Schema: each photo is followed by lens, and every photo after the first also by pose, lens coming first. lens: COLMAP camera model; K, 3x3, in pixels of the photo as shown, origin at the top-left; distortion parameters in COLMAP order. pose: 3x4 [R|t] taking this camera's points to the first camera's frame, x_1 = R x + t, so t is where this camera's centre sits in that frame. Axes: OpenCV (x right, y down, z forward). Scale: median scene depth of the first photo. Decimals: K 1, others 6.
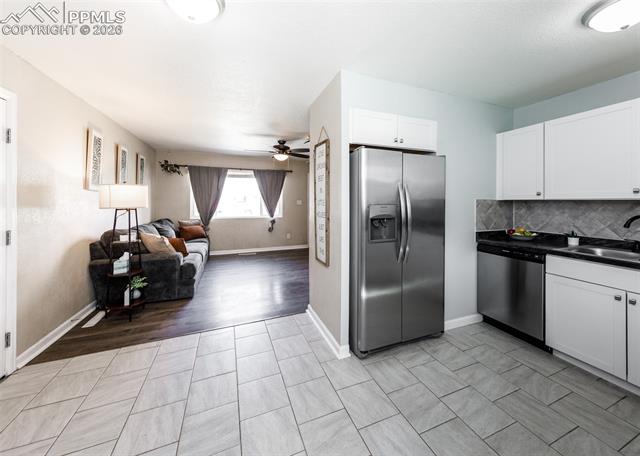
lens RADIAL K [[242.5, 0, 335.2], [0, 242.5, 199.6], [0, 0, 1]] dist [0.007572, 0.000031]
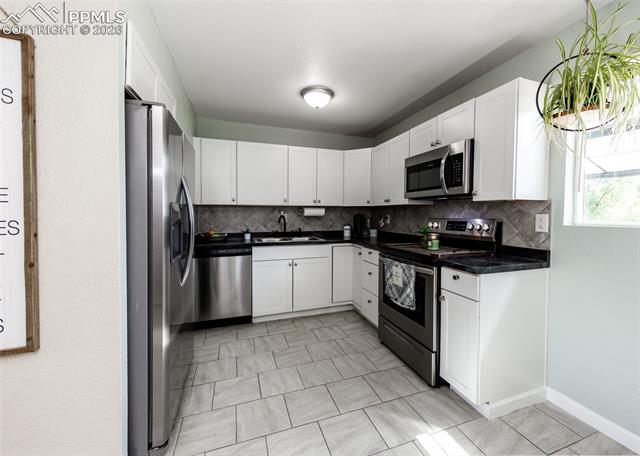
lens RADIAL K [[258.4, 0, 327.0], [0, 258.4, 219.1], [0, 0, 1]] dist [0.000229, -0.000099]
pose [[0.072022, -0.025806, 0.997069, -0.402891], [-0.010592, 0.999589, 0.026637, 0.032123], [-0.997347, -0.012480, 0.071719, 0.451056]]
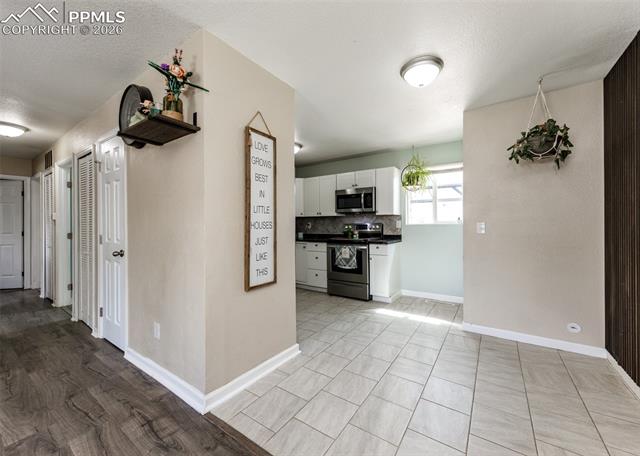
lens RADIAL K [[253.2, 0, 333.1], [0, 253.2, 224.9], [0, 0, 1]] dist [0.001423, 0.000142]
pose [[-0.547576, -0.003425, 0.836749, -0.863255], [-0.001166, 0.999994, 0.003330, 0.057072], [-0.836755, 0.000848, -0.547577, 1.259253]]
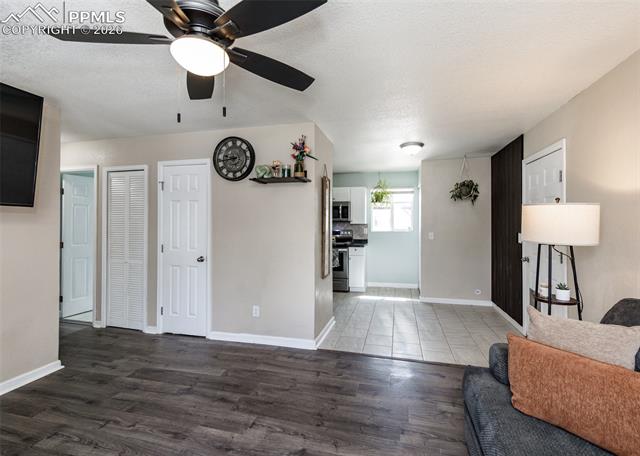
lens RADIAL K [[290.3, 0, 334.5], [0, 290.3, 222.1], [0, 0, 1]] dist [0.001800, 0.000174]
pose [[-0.799528, -0.005897, 0.600600, -0.964142], [-0.010400, 0.999938, -0.004027, -0.009446], [-0.600539, -0.009466, -0.799540, 2.149791]]
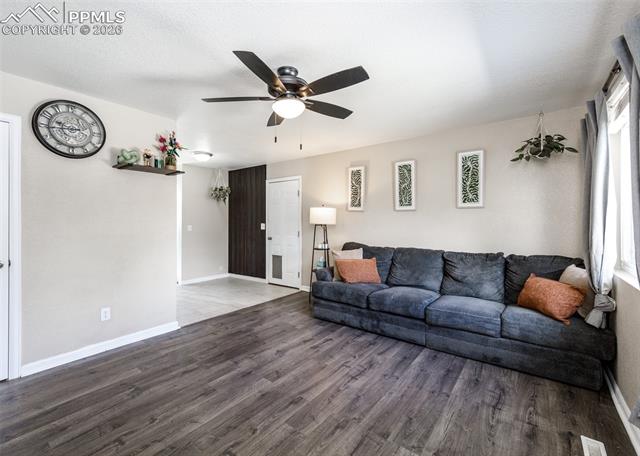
lens RADIAL K [[282.7, 0, 311.7], [0, 282.7, 224.8], [0, 0, 1]] dist [0.000033, -0.000149]
pose [[-0.879899, 0.000005, -0.475160, -0.056855], [-0.001476, 0.999995, 0.002745, 0.038869], [0.475158, 0.003116, -0.879895, 2.682263]]
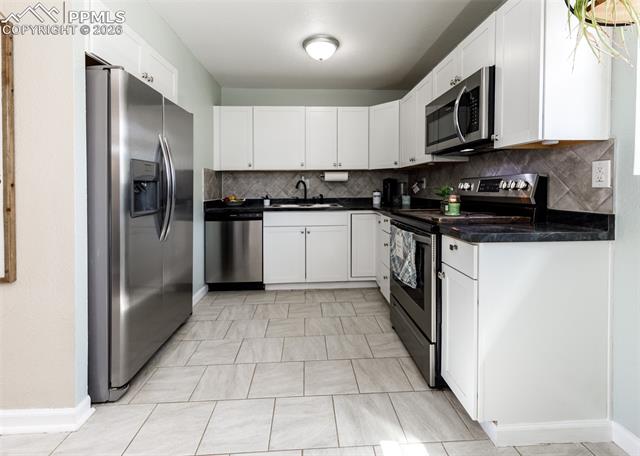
lens RADIAL K [[274.7, 0, 317.8], [0, 274.7, 190.5], [0, 0, 1]] dist [-0.000035, 0.000019]
pose [[0.355549, -0.019935, 0.934445, -0.308561], [0.003659, 0.999795, 0.019937, 0.075864], [-0.934650, -0.003670, 0.355549, 0.209732]]
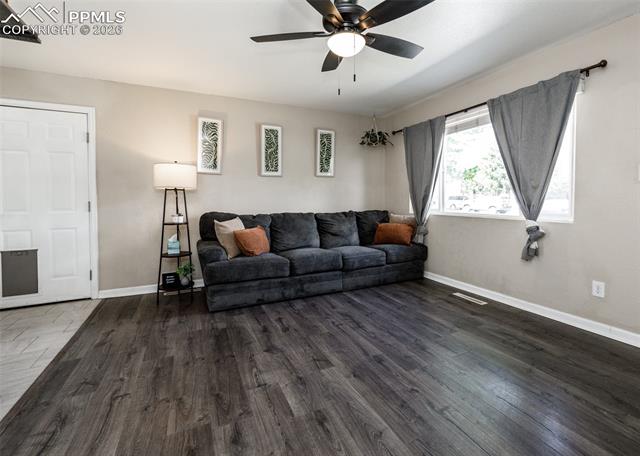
lens RADIAL K [[302.7, 0, 336.2], [0, 302.7, 208.4], [0, 0, 1]] dist [0.002673, 0.000145]
pose [[0.048563, 0.022360, -0.998570, 0.423611], [0.013968, 0.999636, 0.023063, 0.108002], [0.998722, -0.015068, 0.048233, 1.790471]]
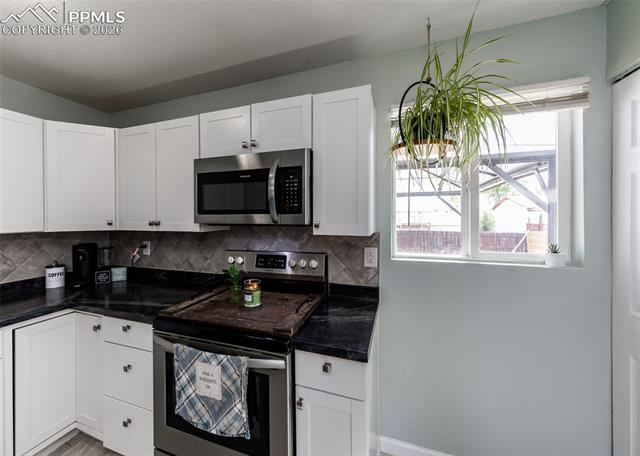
lens RADIAL K [[255.0, 0, 307.9], [0, 255.0, 218.9], [0, 0, 1]] dist [0.001546, 0.000214]
pose [[-0.728974, -0.004794, 0.684525, 0.050209], [-0.002191, 0.999987, 0.004670, -0.046110], [-0.684538, 0.001904, -0.728975, 0.483945]]
